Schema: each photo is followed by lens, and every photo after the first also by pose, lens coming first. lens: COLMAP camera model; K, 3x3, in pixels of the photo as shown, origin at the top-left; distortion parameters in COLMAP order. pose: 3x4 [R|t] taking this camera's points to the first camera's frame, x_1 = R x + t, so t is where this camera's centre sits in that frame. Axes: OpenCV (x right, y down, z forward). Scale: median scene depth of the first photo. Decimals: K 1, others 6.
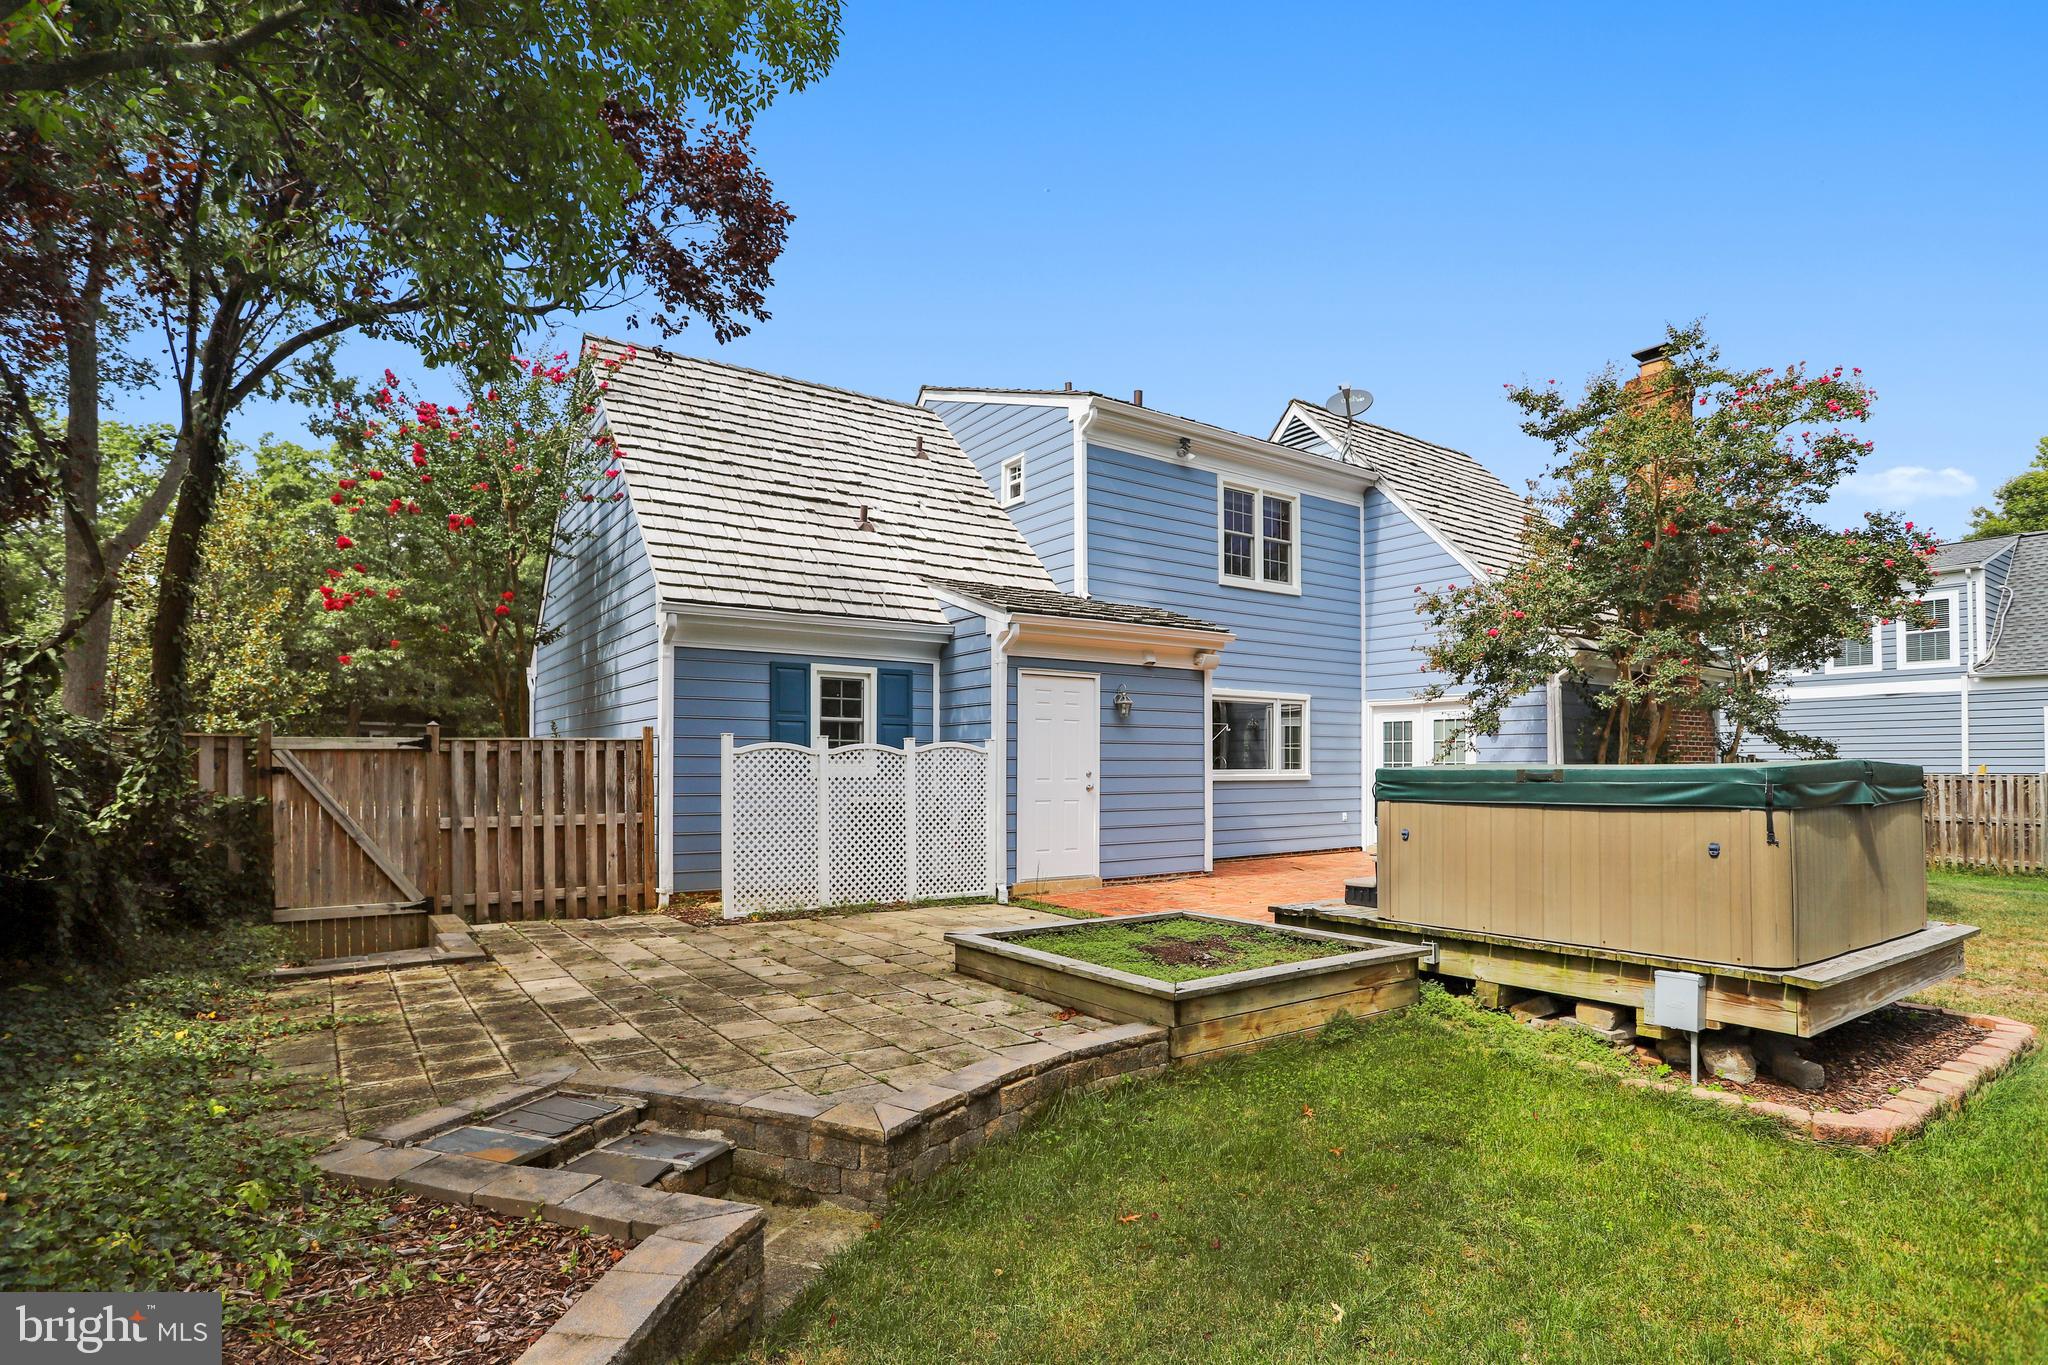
lens RADIAL K [[1011.1, 0, 1005.2], [0, 1011.1, 705.5], [0, 0, 1]] dist [-0.043122, 0.000563]
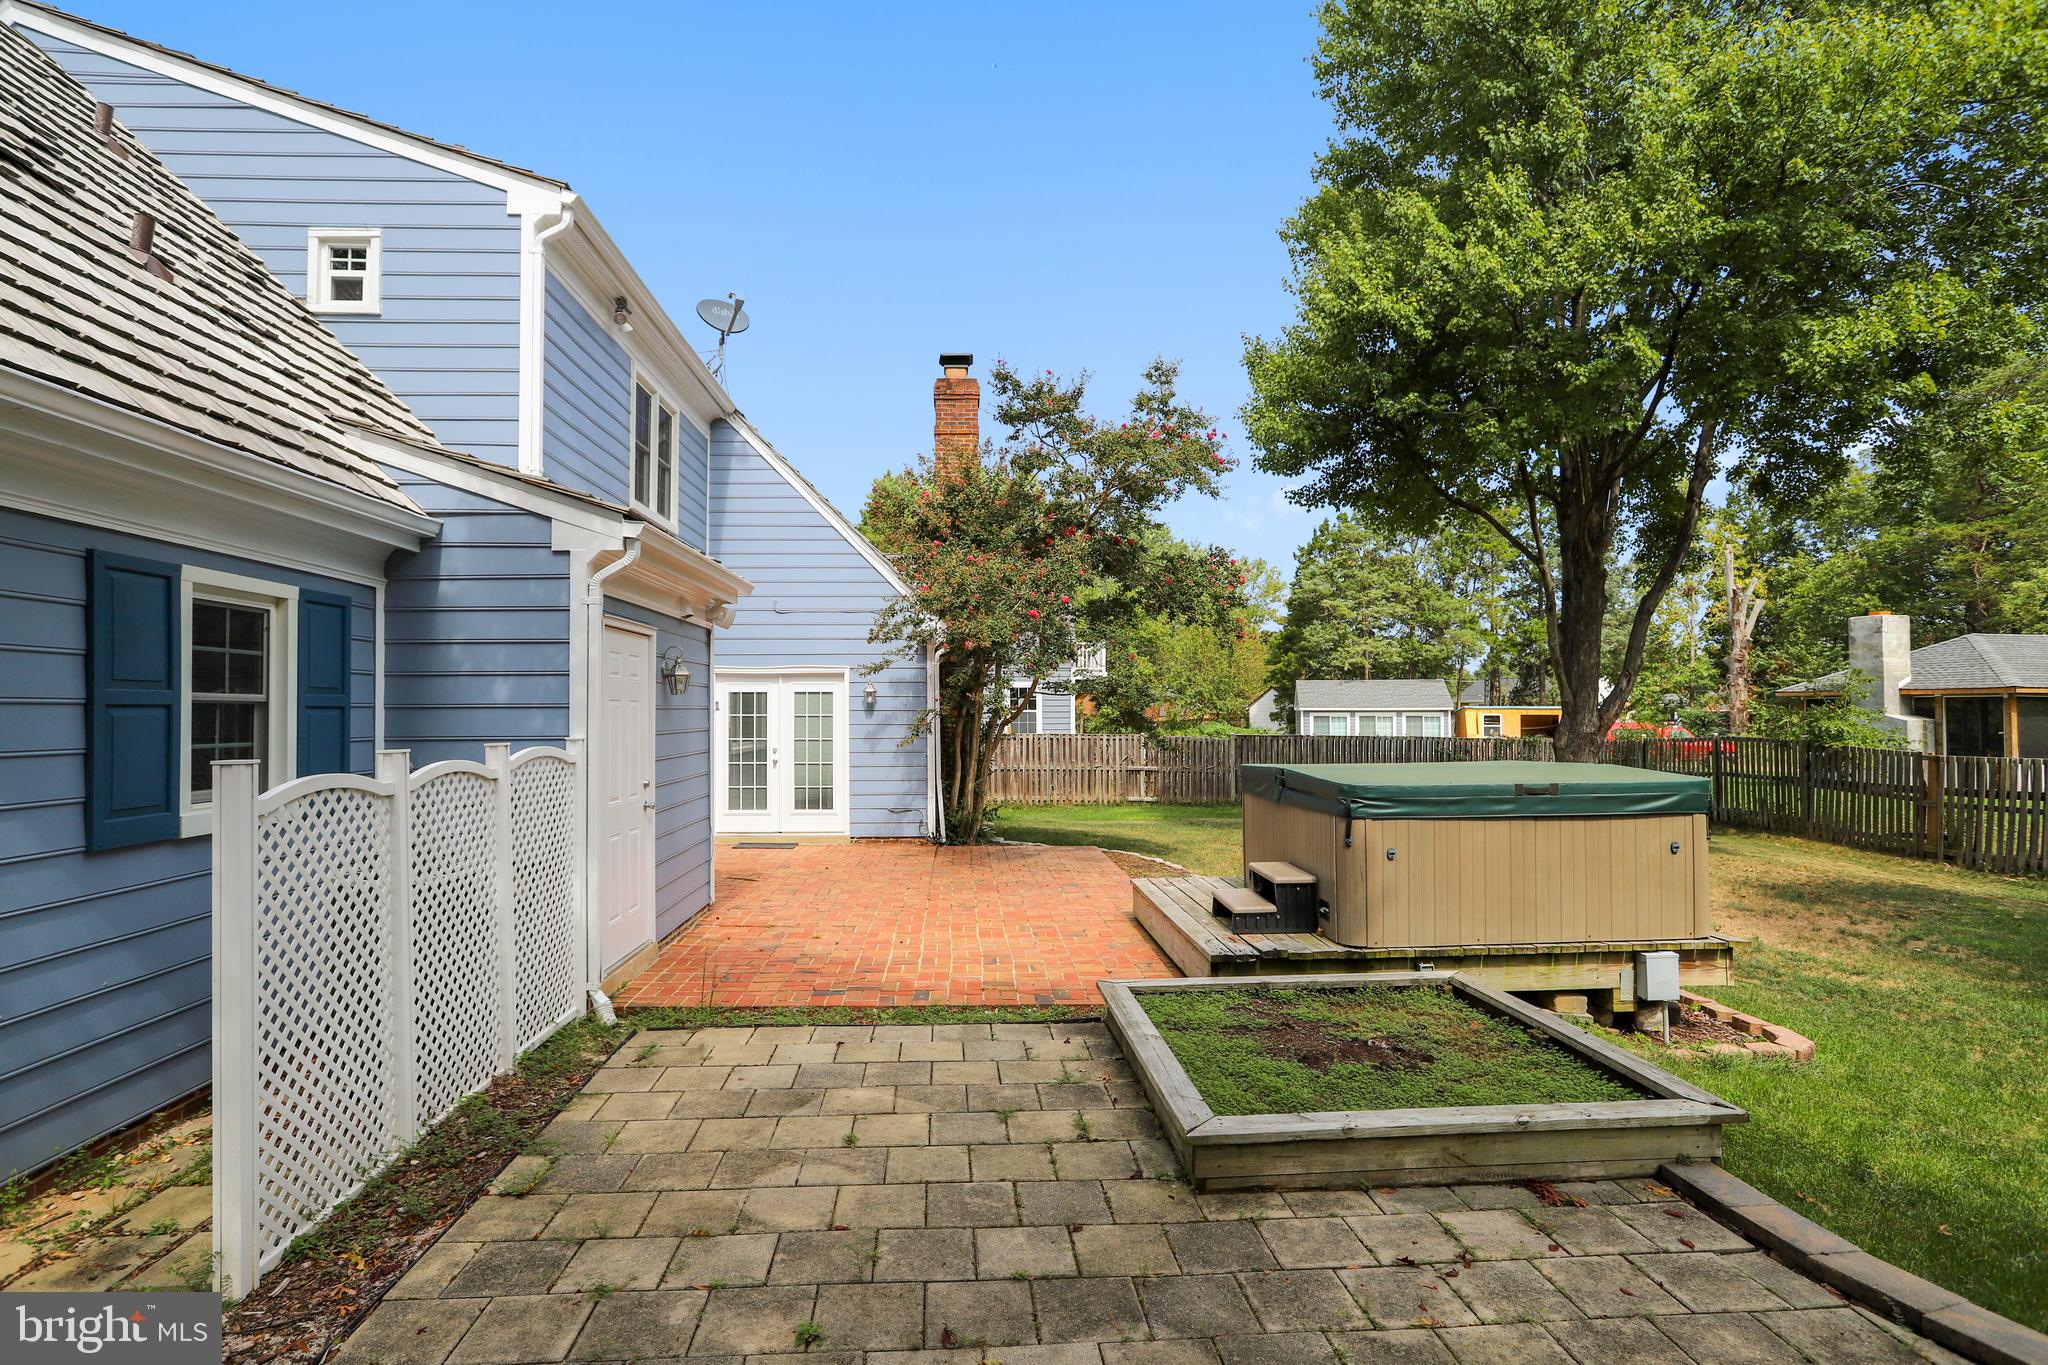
lens RADIAL K [[1011.1, 0, 1005.2], [0, 1011.1, 705.5], [0, 0, 1]] dist [-0.043122, 0.000563]
pose [[0.533830, 0.002431, 0.845588, -0.335296], [-0.046690, 0.998555, 0.026605, -0.009930], [-0.844302, -0.053683, 0.533172, 0.469802]]
